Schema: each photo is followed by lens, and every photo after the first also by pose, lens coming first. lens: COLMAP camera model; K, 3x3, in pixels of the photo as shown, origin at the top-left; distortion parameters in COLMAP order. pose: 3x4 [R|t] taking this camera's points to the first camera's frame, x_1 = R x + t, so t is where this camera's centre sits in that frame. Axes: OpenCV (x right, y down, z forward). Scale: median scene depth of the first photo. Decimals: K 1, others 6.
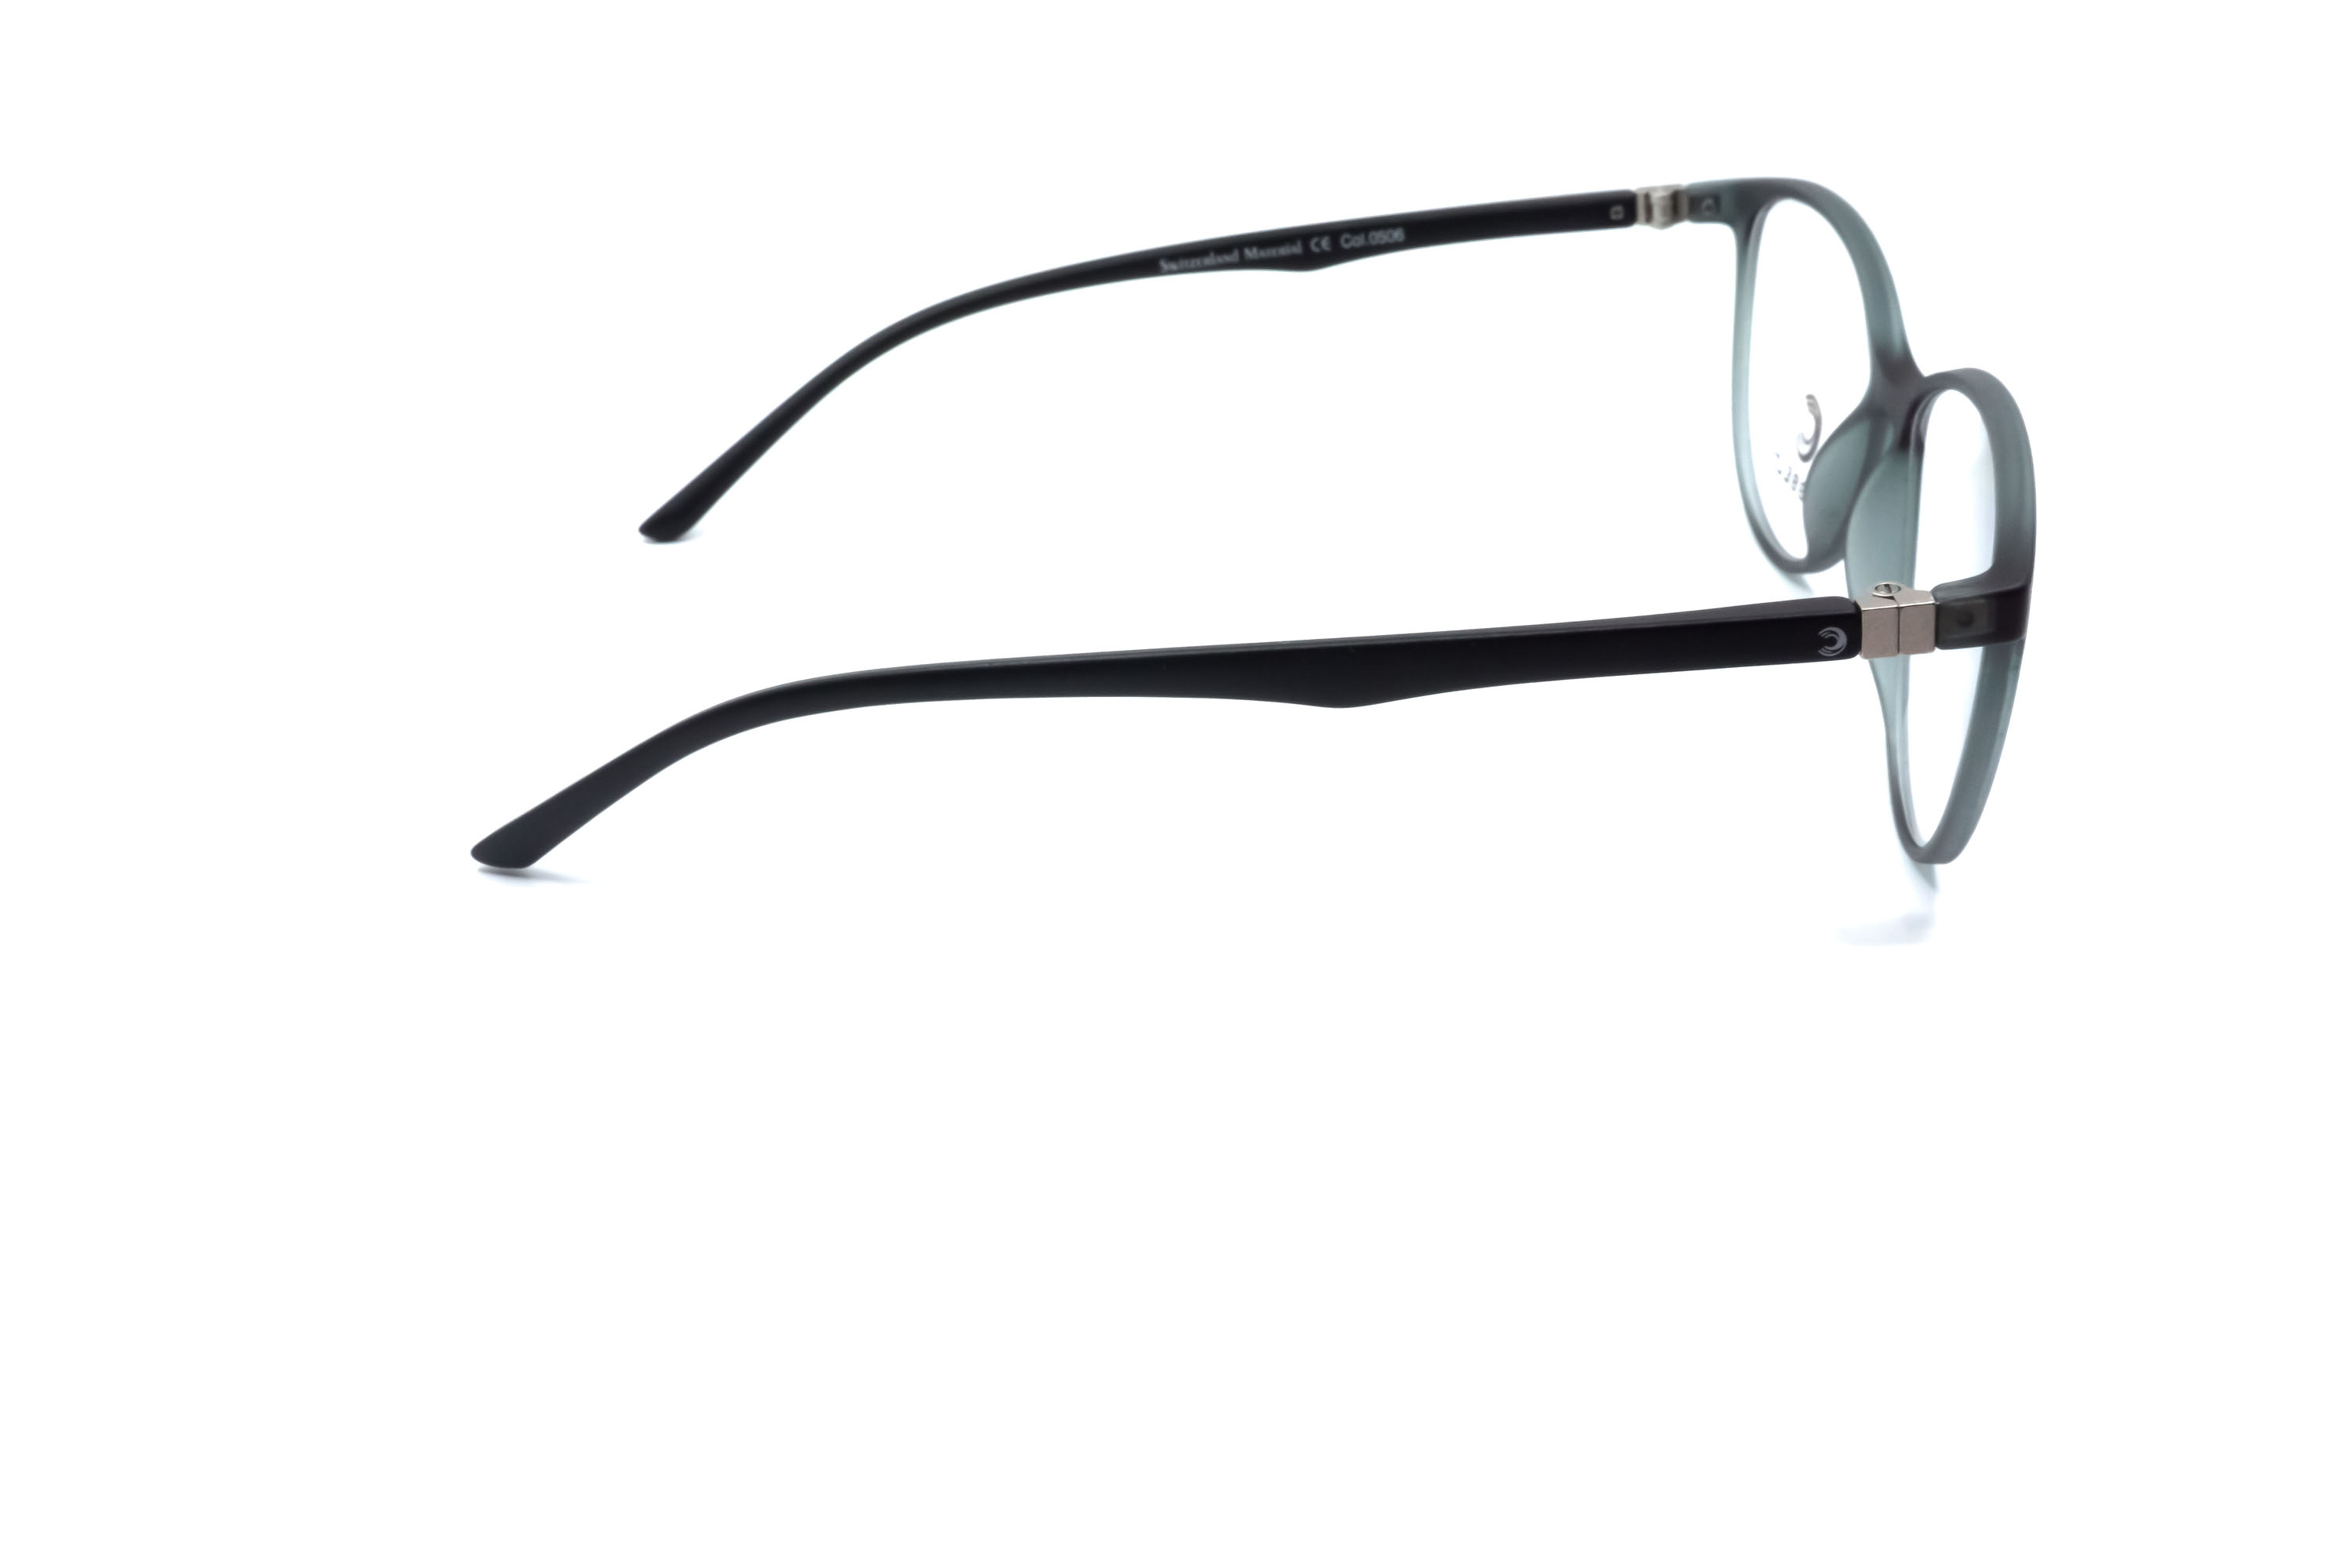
lens RADIAL K [[2649.8, 0, 1182.0], [0, 2649.8, 780.1], [0, 0, 1]] dist [0.015890, 0.000000]
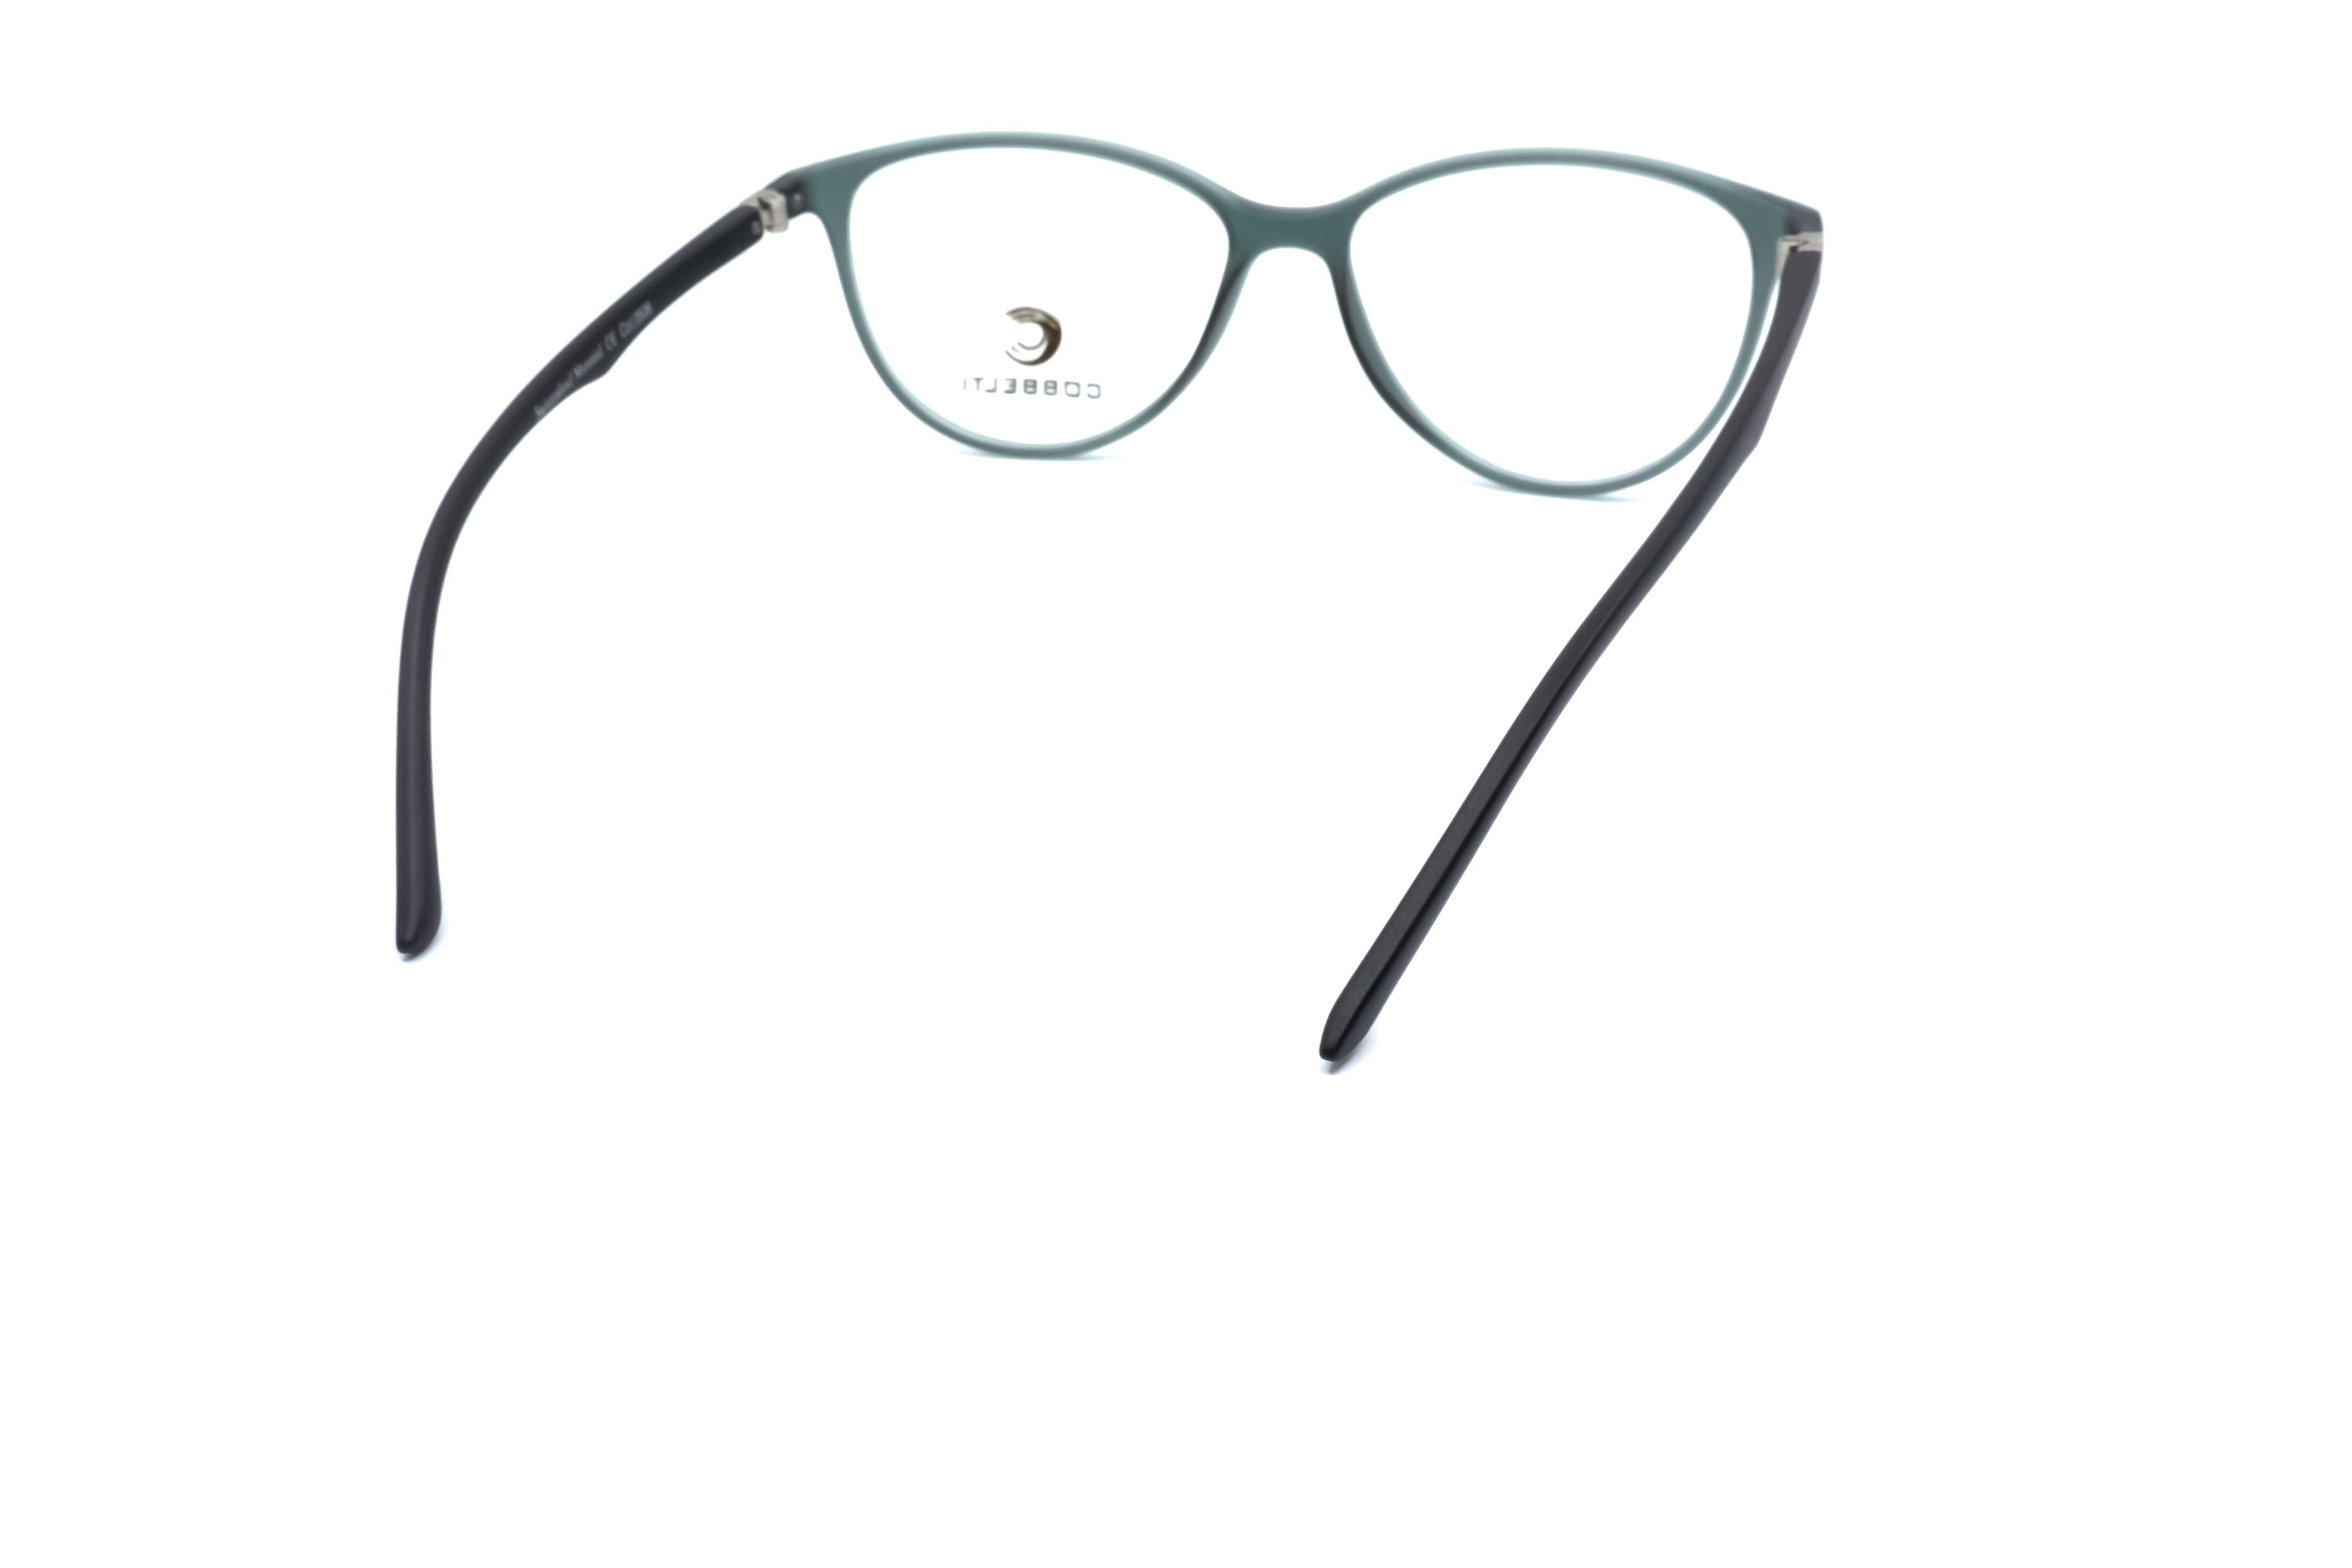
lens RADIAL K [[2649.8, 0, 1189.0], [0, 2649.8, 773.4], [0, 0, 1]] dist [0.015890, 0.000000]
pose [[0.256189, -0.412576, 0.874156, -0.768691], [0.454315, 0.849620, 0.267850, -0.232750], [-0.853209, 0.328522, 0.405103, 0.514901]]
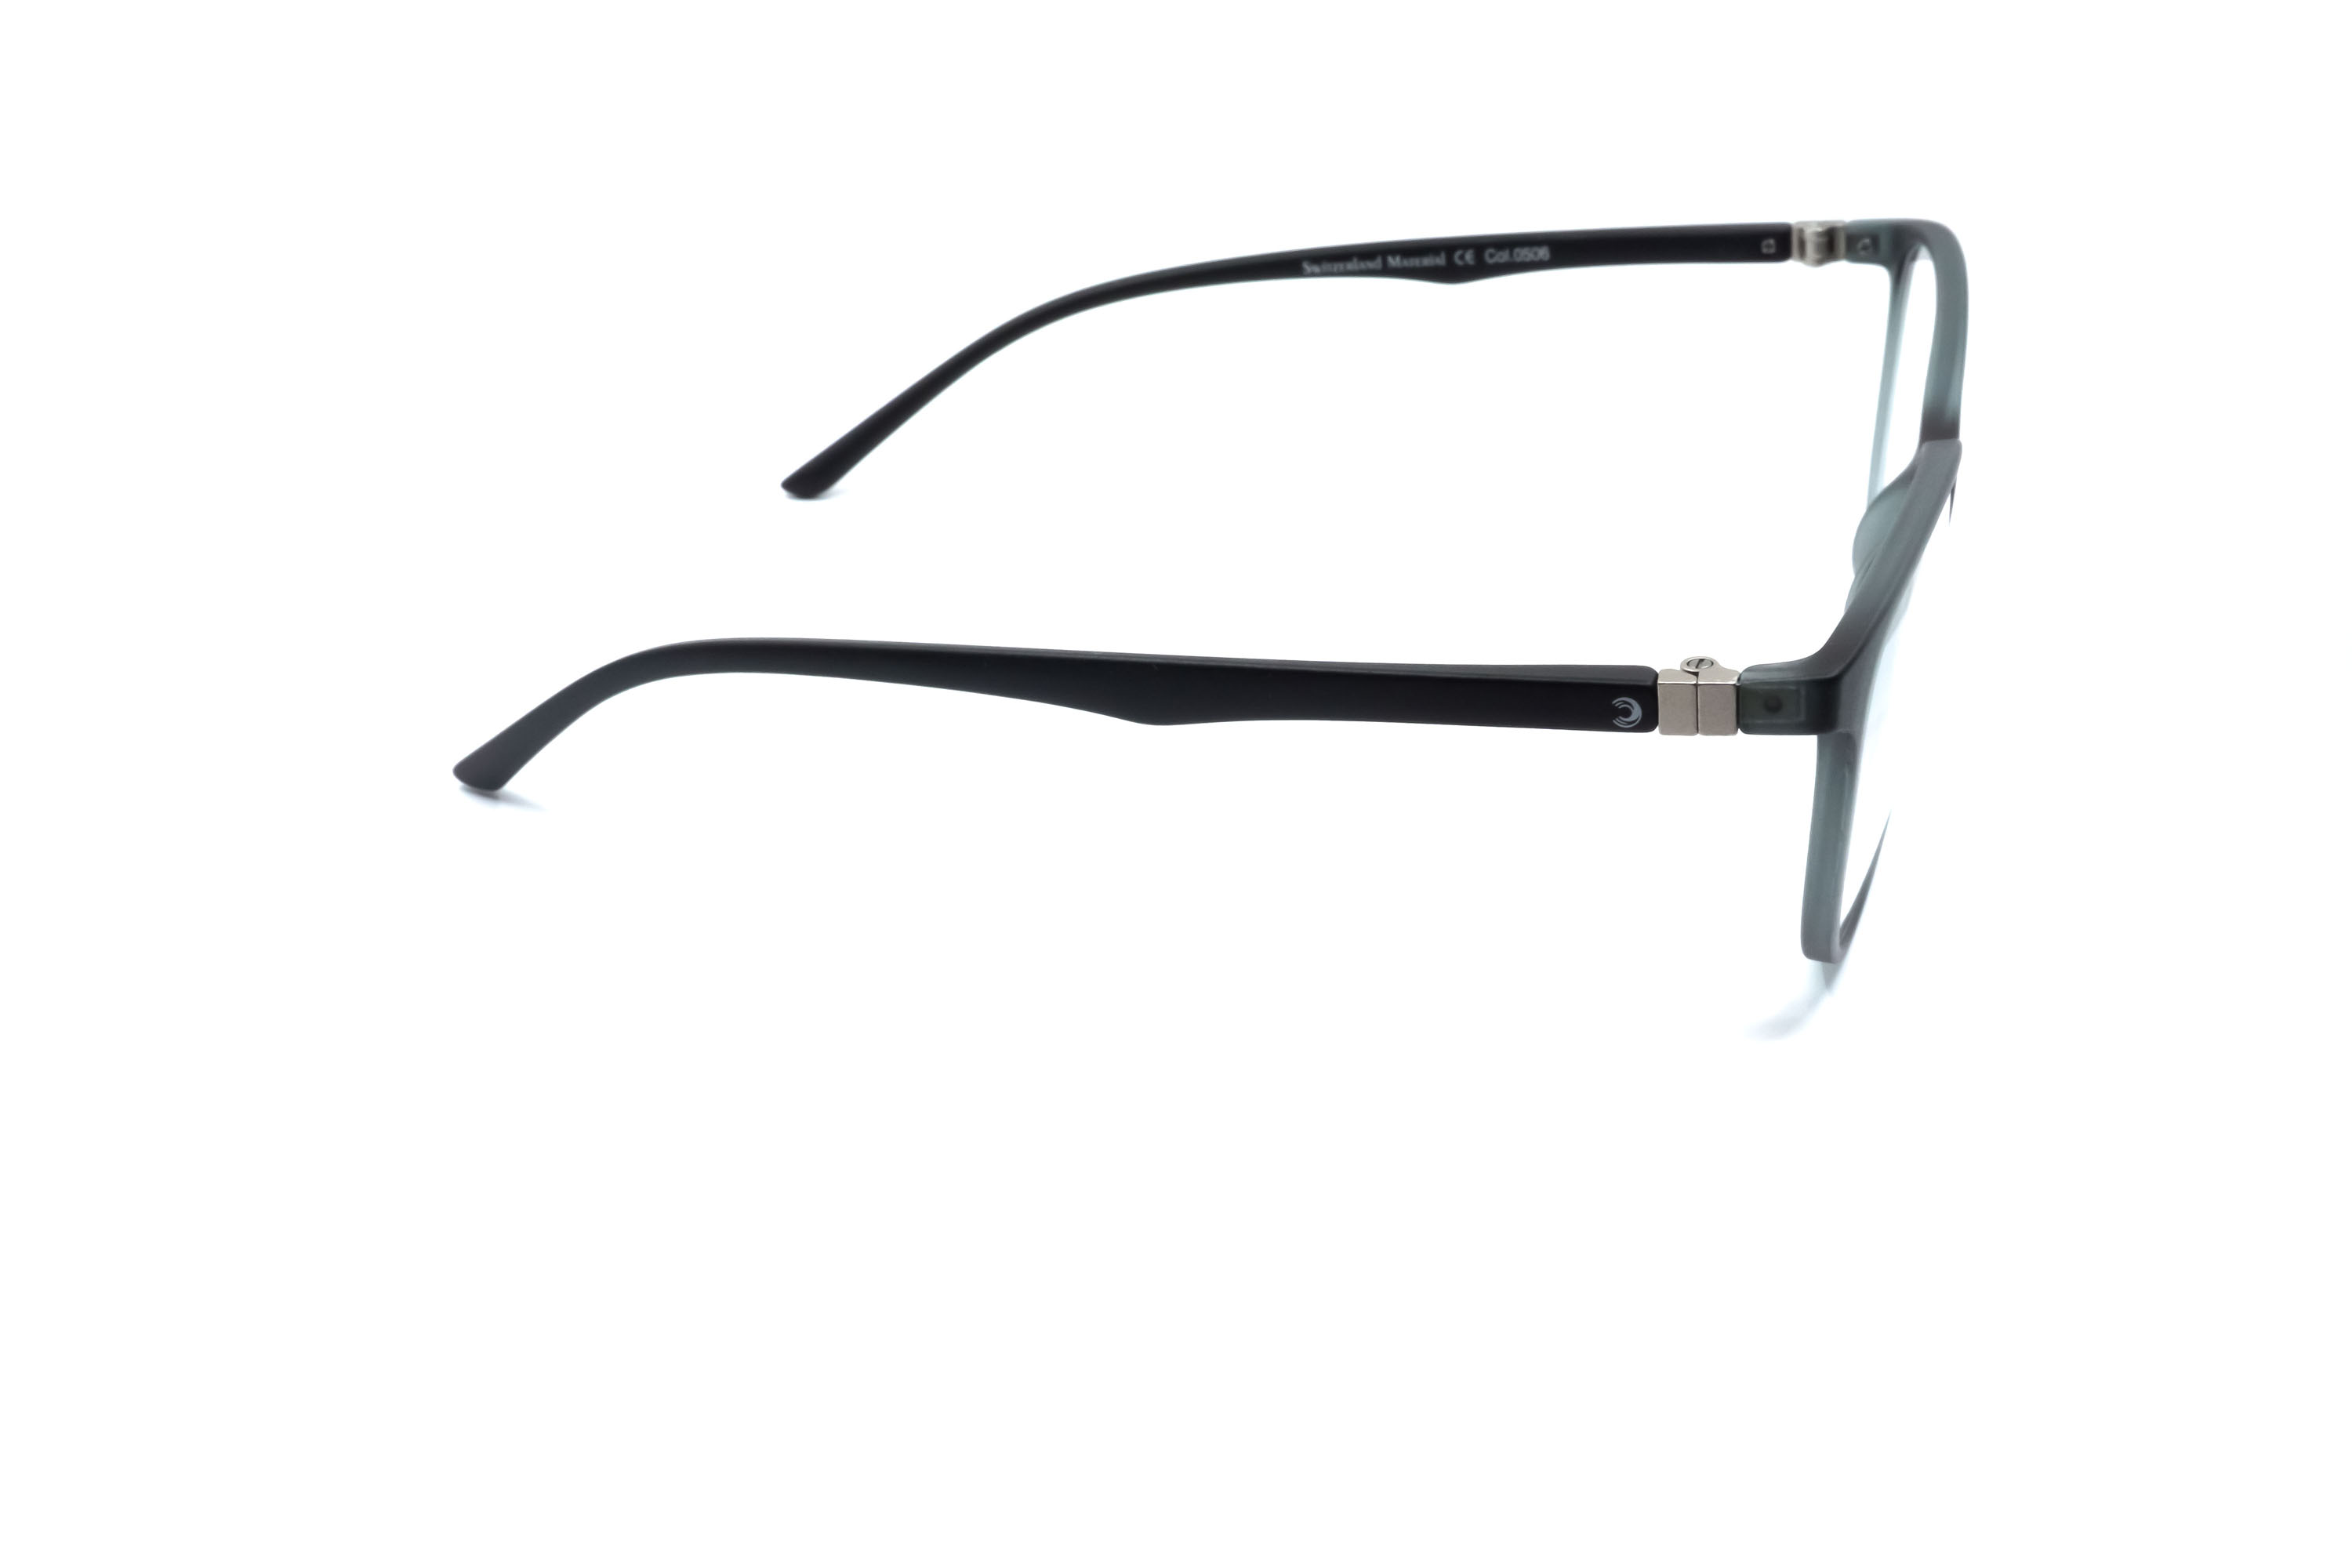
lens RADIAL K [[2649.8, 0, 1184.6], [0, 2649.8, 791.2], [0, 0, 1]] dist [0.015890, 0.000000]
pose [[0.966461, 0.116601, -0.228818, 0.202018], [-0.113895, 0.993177, 0.025044, -0.019356], [0.230177, 0.001857, 0.973147, 0.024291]]
